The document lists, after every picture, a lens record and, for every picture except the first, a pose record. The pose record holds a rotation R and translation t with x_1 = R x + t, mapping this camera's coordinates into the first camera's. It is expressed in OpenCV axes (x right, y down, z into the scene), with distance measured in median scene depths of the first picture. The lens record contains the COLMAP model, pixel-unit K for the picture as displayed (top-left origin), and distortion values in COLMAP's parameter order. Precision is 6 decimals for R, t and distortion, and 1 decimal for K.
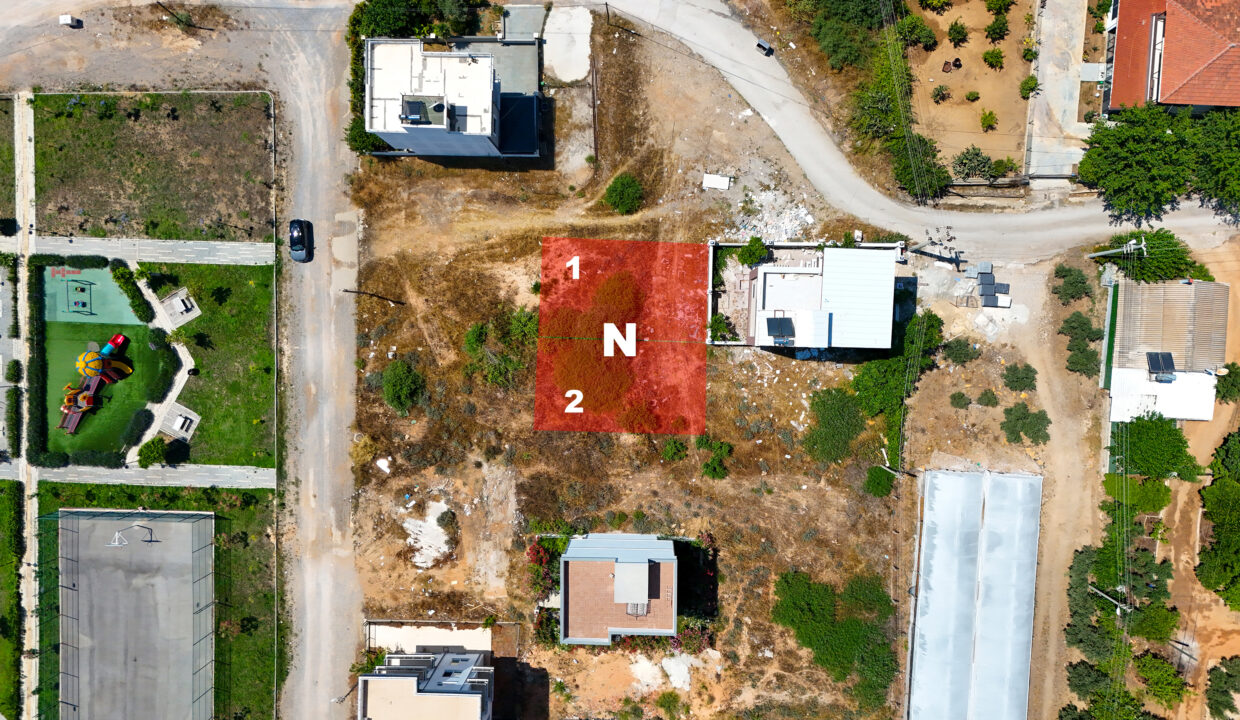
lens RADIAL K [[910.9, 0, 620.0], [0, 910.9, 360.0], [0, 0, 1]] dist [0.075664, -0.076781]
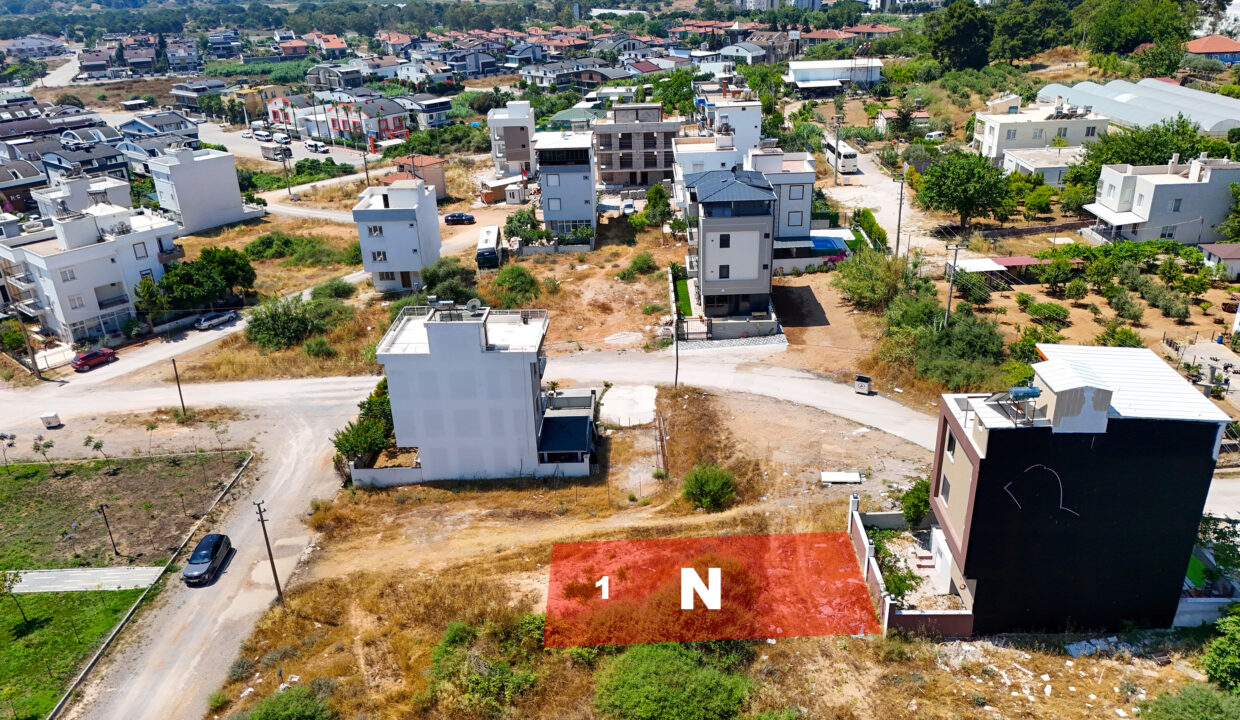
lens RADIAL K [[910.9, 0, 620.0], [0, 910.9, 360.0], [0, 0, 1]] dist [0.075664, -0.076781]
pose [[0.999874, 0.001508, -0.015826, -0.051039], [-0.015181, 0.386096, -0.922334, 0.407456], [0.004719, 0.922457, 0.386070, 0.628018]]
